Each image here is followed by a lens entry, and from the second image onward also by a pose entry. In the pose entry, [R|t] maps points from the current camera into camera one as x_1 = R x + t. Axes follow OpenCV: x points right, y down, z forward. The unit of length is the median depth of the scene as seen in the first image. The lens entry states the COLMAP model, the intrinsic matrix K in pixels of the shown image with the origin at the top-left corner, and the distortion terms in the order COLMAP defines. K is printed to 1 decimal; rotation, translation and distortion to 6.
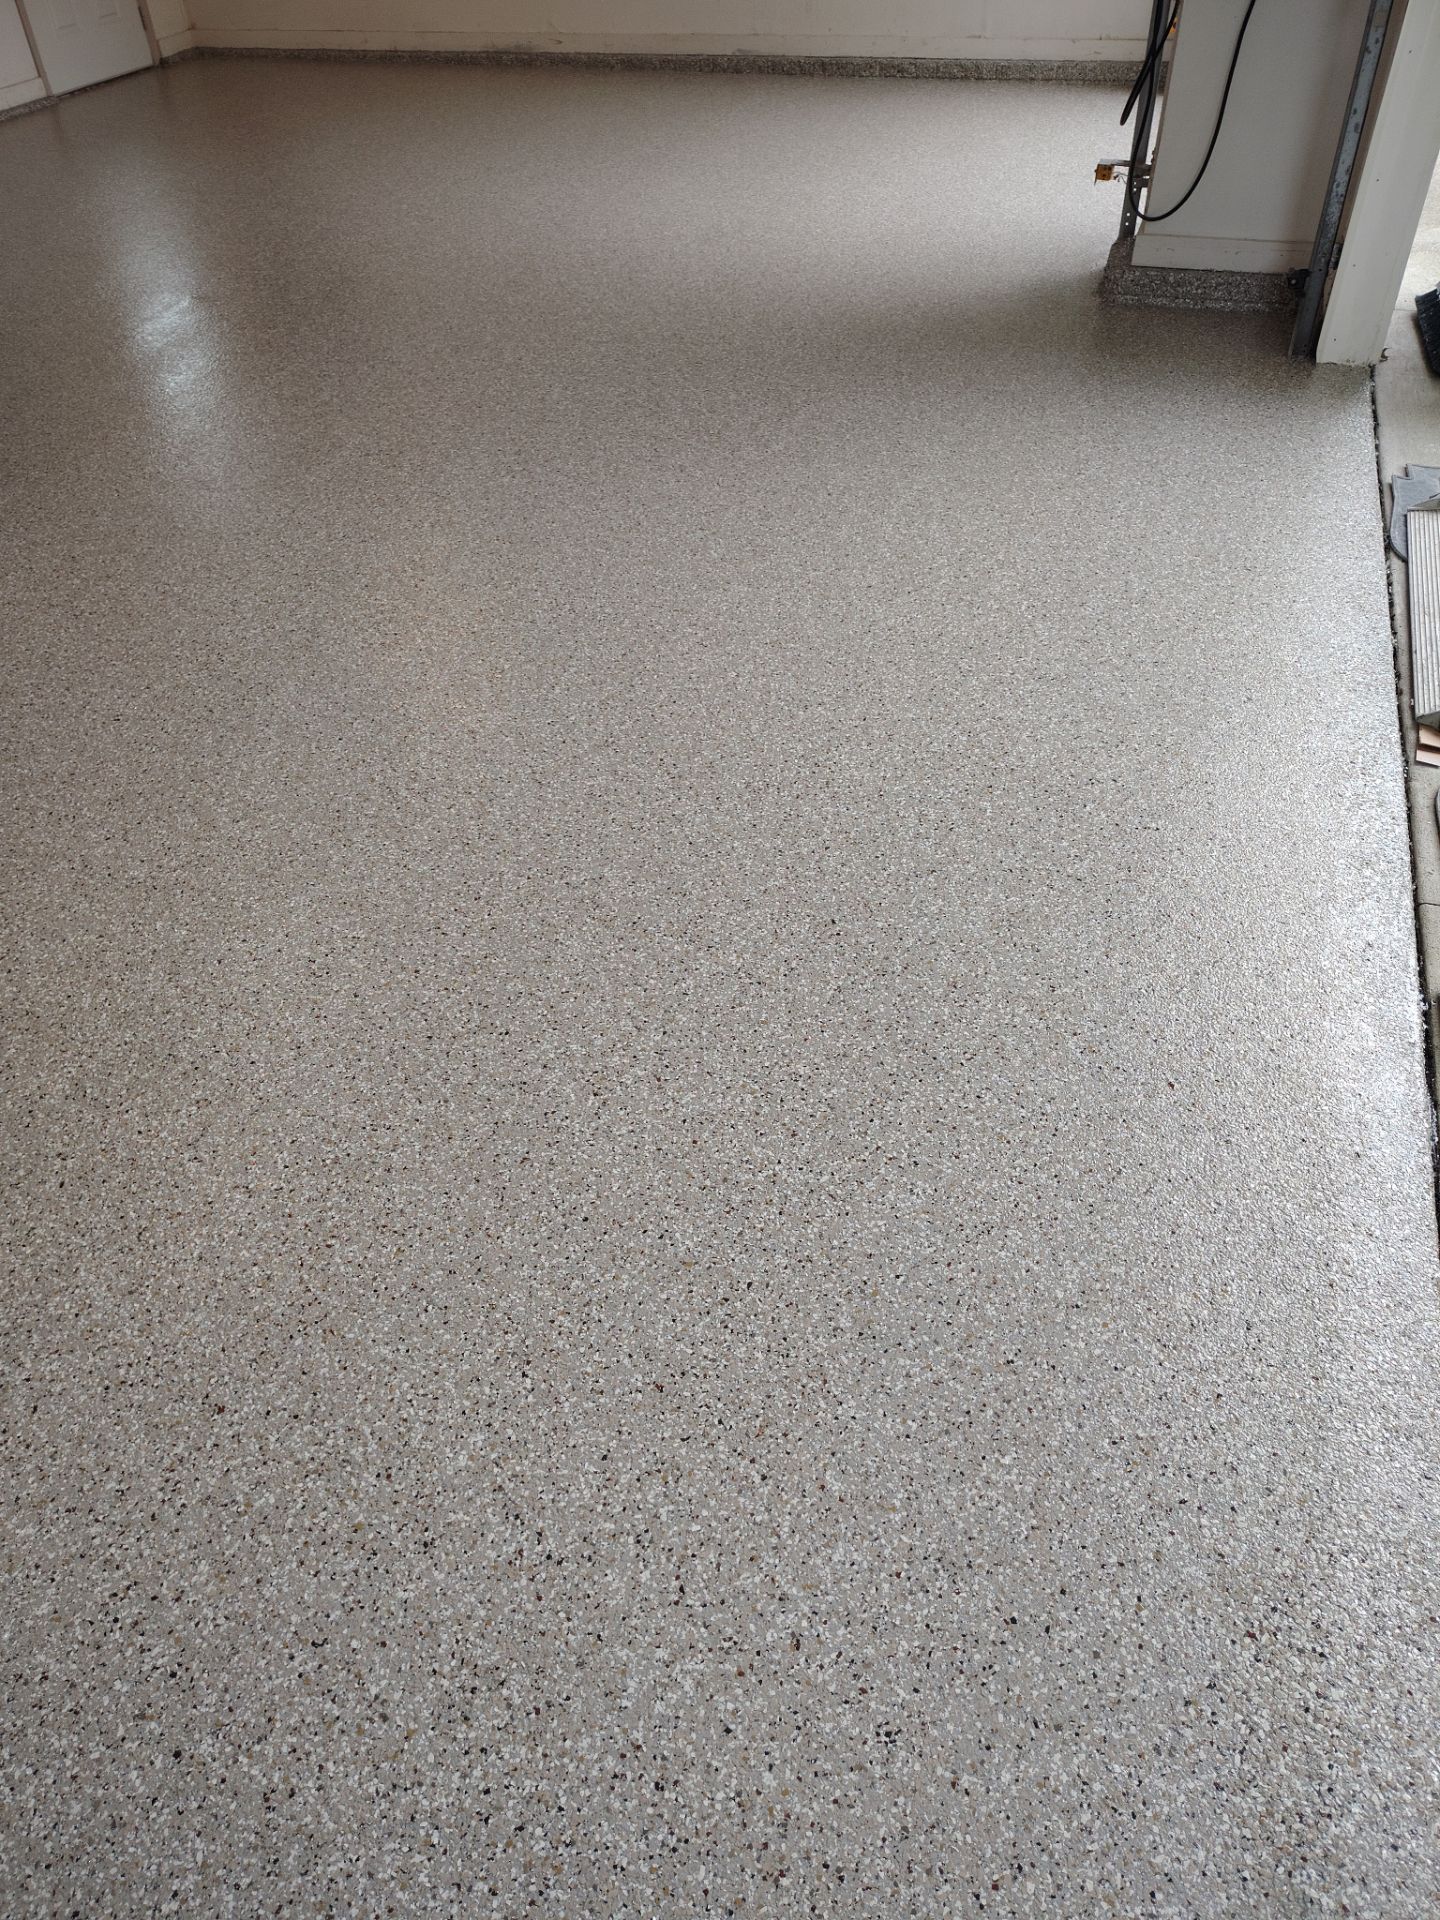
lens RADIAL K [[1358.1, 0, 726.6], [0, 1358.1, 991.5], [0, 0, 1]] dist [0.043348, -0.054612]
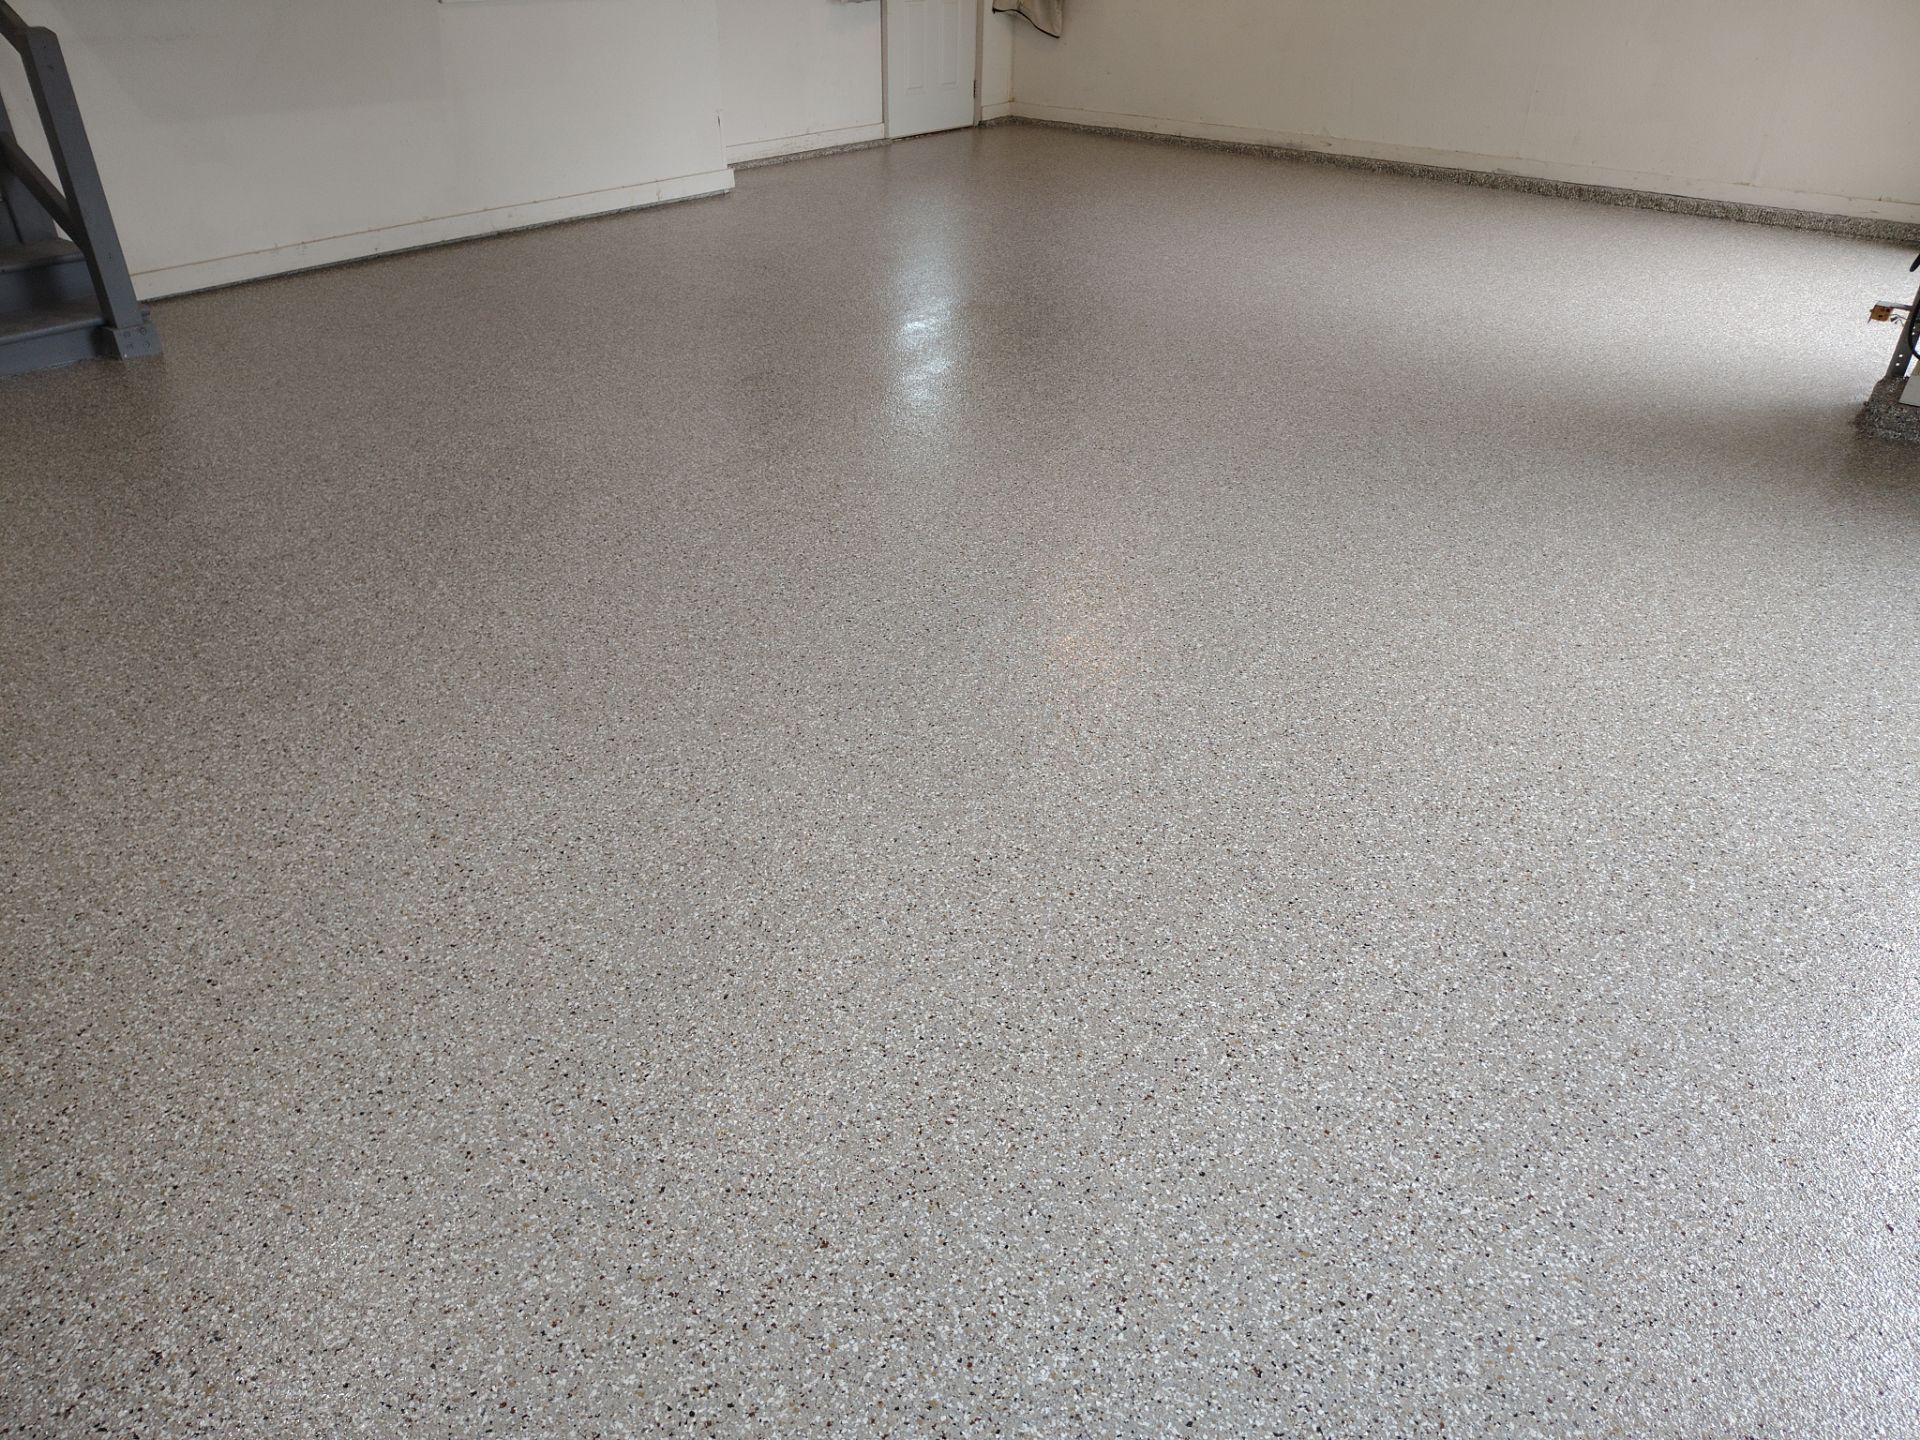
lens RADIAL K [[1358.1, 0, 951.1], [0, 1358.1, 729.8], [0, 0, 1]] dist [0.043348, -0.054612]
pose [[0.941575, 0.217758, -0.256940, -0.067007], [-0.265100, 0.949722, -0.166583, 0.055575], [0.207747, 0.224965, 0.951962, -0.026106]]
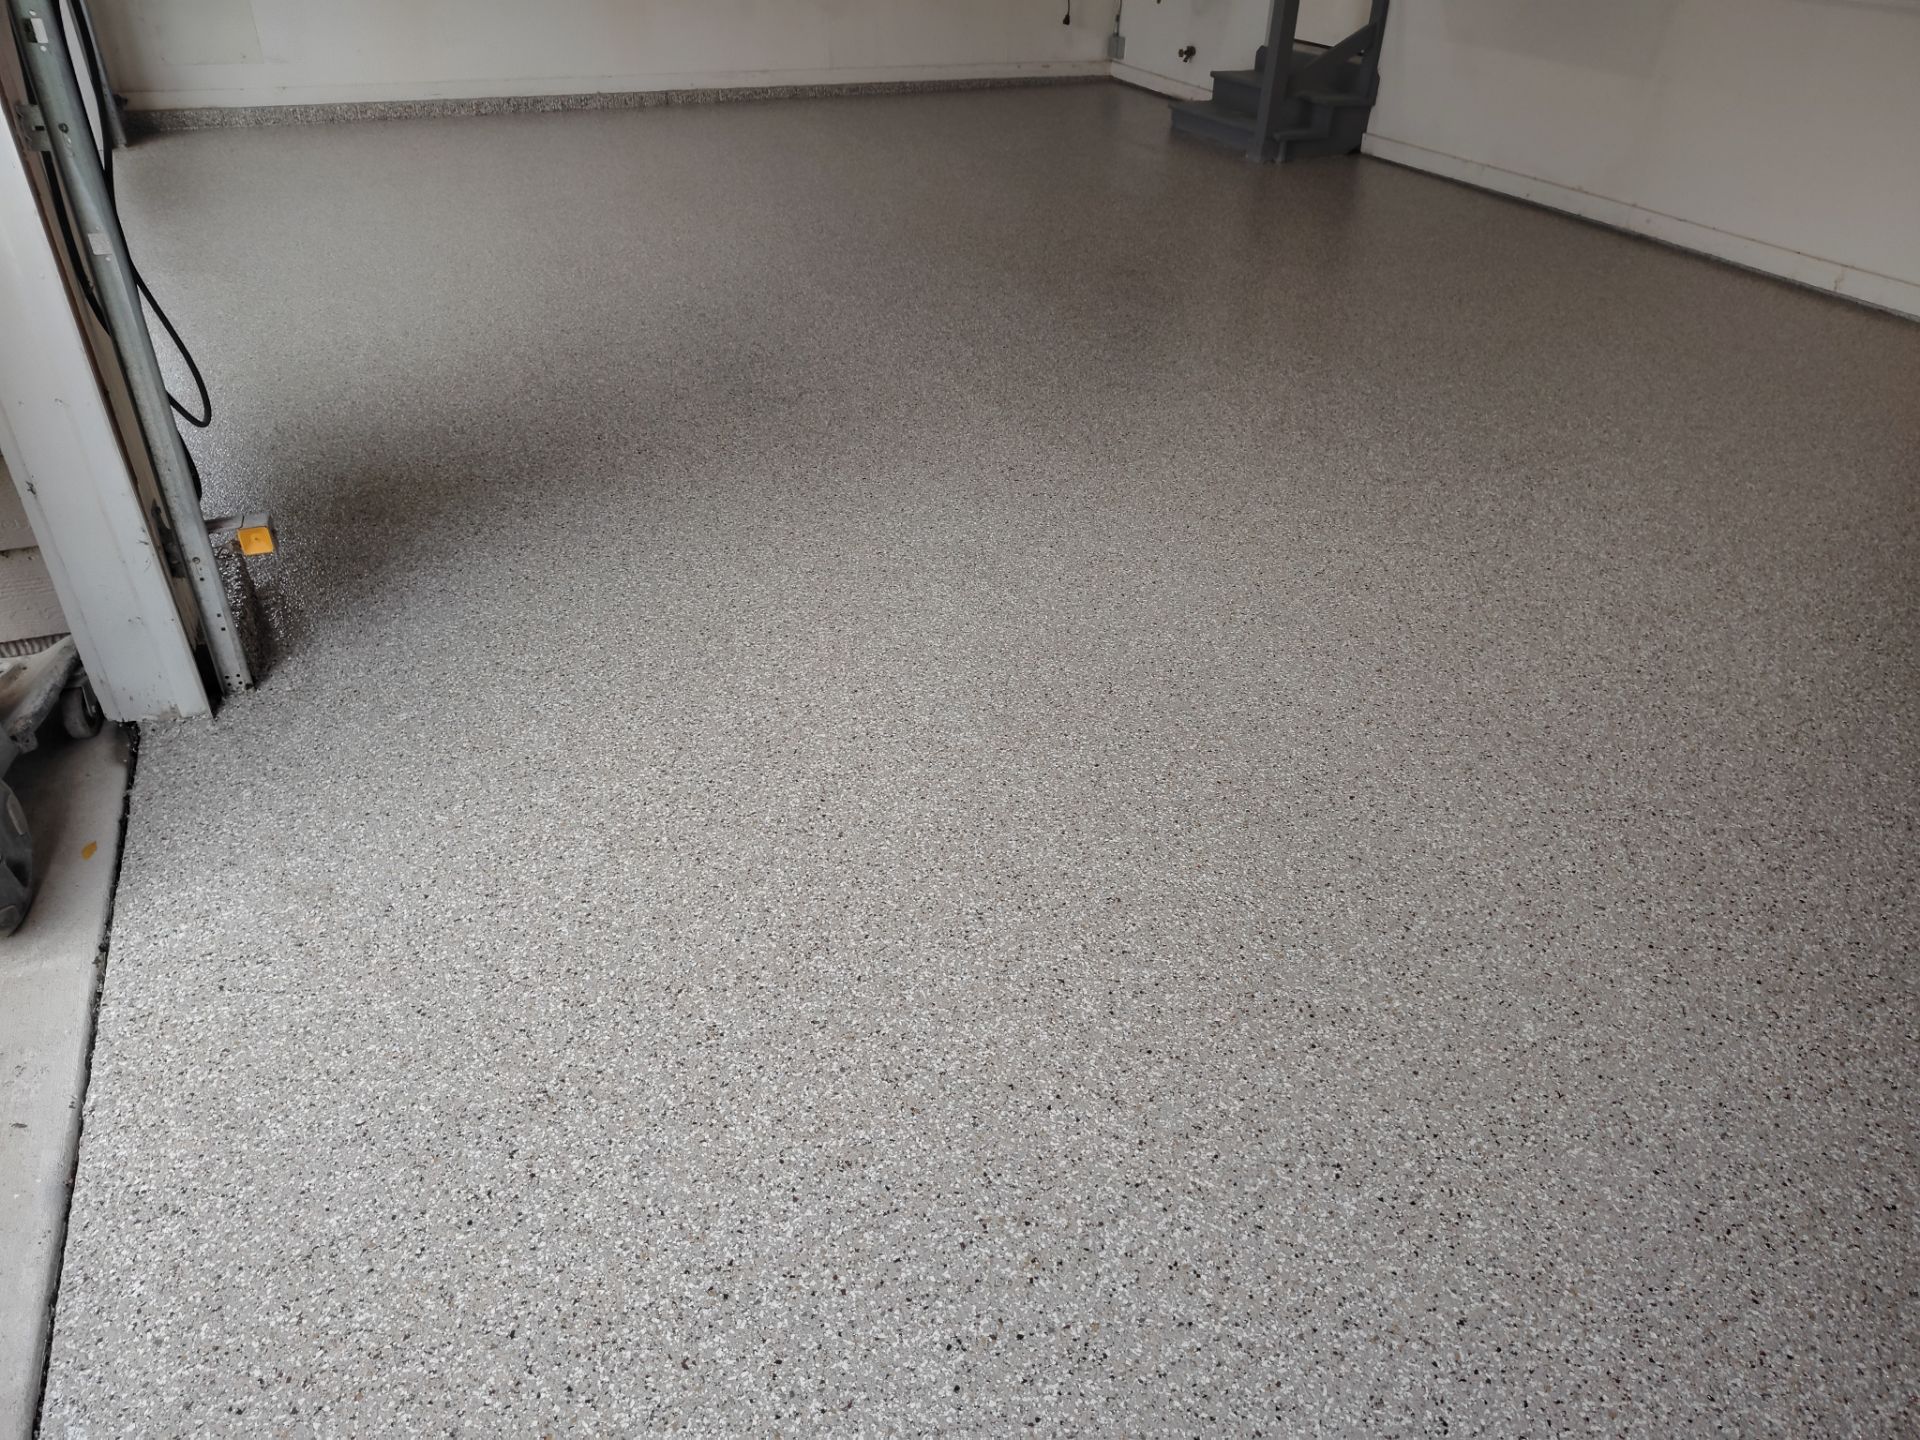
lens RADIAL K [[1358.1, 0, 964.6], [0, 1358.1, 710.0], [0, 0, 1]] dist [0.043348, -0.054612]
pose [[-0.758158, 0.361705, -0.542555, 0.691248], [-0.444209, 0.322627, 0.835817, -2.081017], [0.477362, 0.874689, -0.083930, 2.234703]]
